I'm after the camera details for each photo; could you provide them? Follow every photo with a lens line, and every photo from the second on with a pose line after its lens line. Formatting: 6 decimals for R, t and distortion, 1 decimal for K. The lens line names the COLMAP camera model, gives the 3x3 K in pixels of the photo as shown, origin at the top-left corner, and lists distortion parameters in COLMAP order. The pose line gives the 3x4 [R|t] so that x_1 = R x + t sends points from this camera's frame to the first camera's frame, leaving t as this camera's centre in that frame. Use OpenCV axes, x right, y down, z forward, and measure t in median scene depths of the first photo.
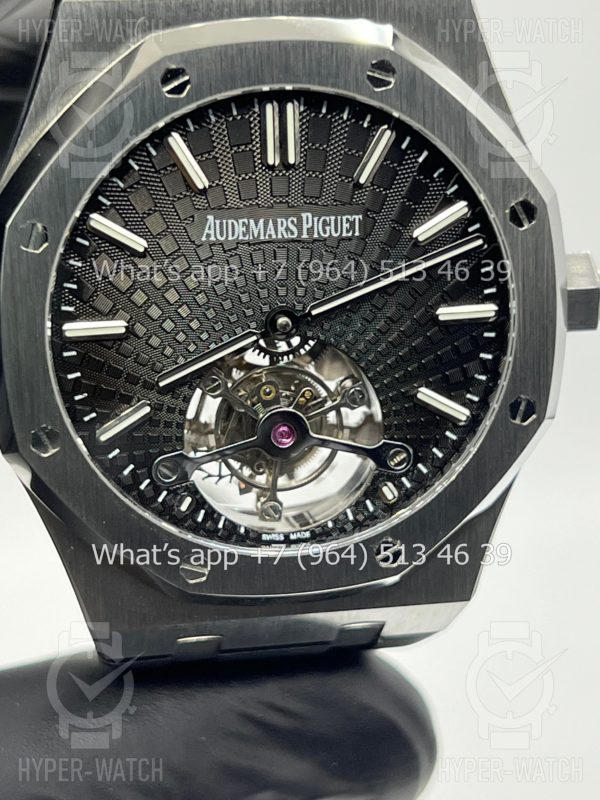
lens RADIAL K [[1889.7, 0, 302.6], [0, 1889.7, 393.8], [0, 0, 1]] dist [0.244882, 0.000000]
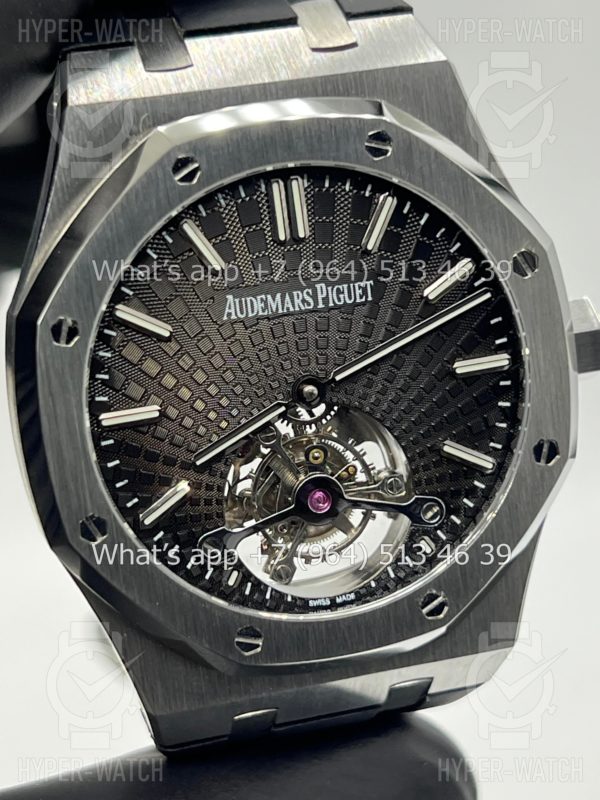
lens RADIAL K [[1889.7, 0, 298.3], [0, 1889.7, 402.6], [0, 0, 1]] dist [0.244882, 0.000000]
pose [[0.992864, -0.107740, 0.051124, -0.069625], [0.111045, 0.991560, -0.066917, 0.037062], [-0.043483, 0.072116, 0.996448, -0.026819]]
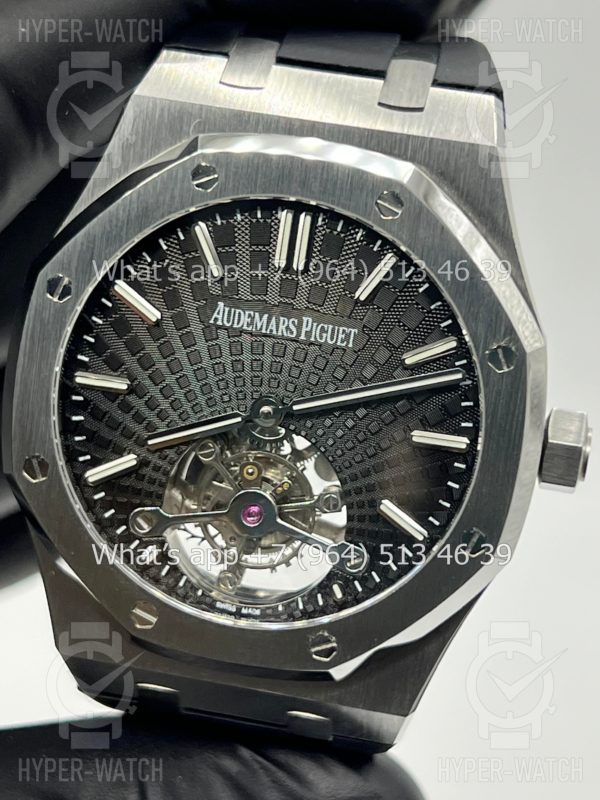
lens RADIAL K [[1889.7, 0, 297.5], [0, 1889.7, 394.7], [0, 0, 1]] dist [0.244882, 0.000000]
pose [[0.936731, 0.201306, -0.286376, 0.316154], [-0.226371, 0.972376, -0.056930, 0.011091], [0.267004, 0.118155, 0.956425, -0.036461]]
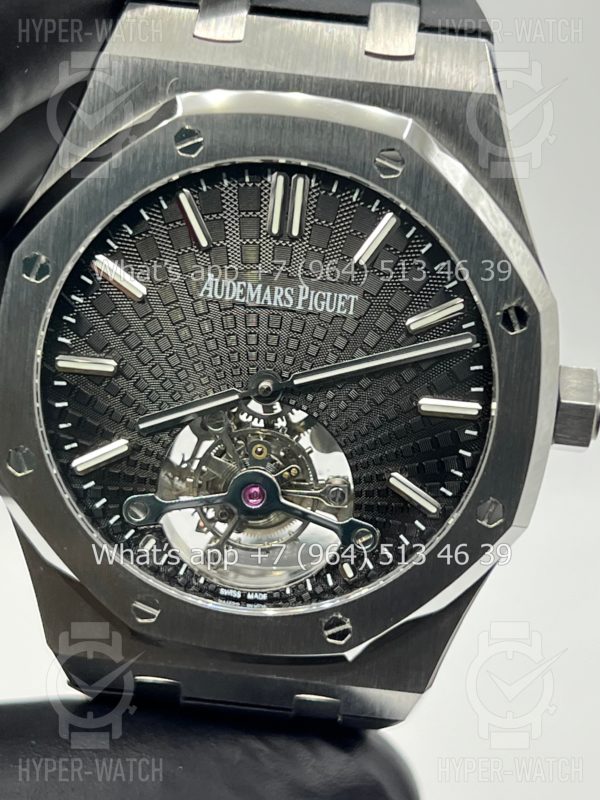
lens RADIAL K [[1889.7, 0, 297.1], [0, 1889.7, 402.4], [0, 0, 1]] dist [0.244882, 0.000000]
pose [[0.968431, 0.160899, -0.190401, 0.203424], [-0.168376, 0.985439, -0.023659, -0.007891], [0.183821, 0.054971, 0.981421, -0.004451]]
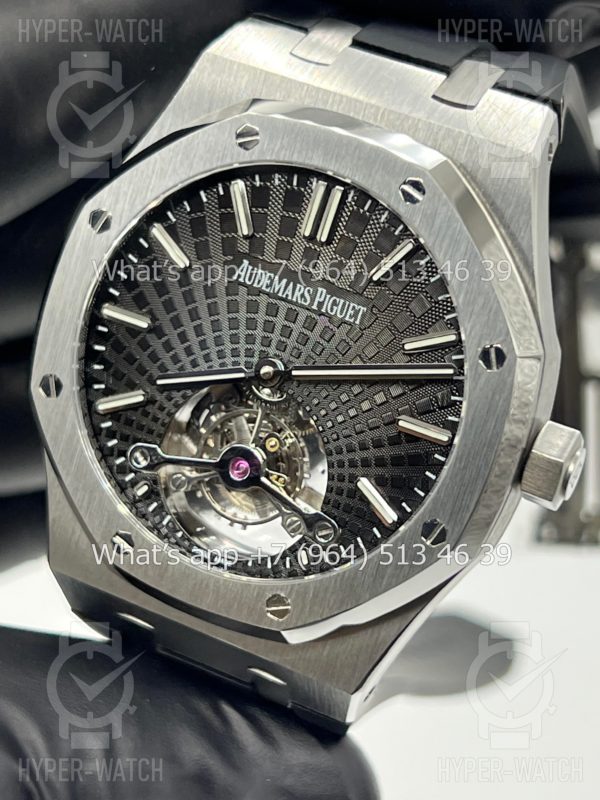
lens RADIAL K [[1889.7, 0, 303.0], [0, 1889.7, 399.2], [0, 0, 1]] dist [0.244882, 0.000000]
pose [[0.816751, 0.355118, -0.454763, 0.522718], [-0.411672, 0.910900, -0.028050, 0.000394], [0.404283, 0.210122, 0.890171, 0.014082]]
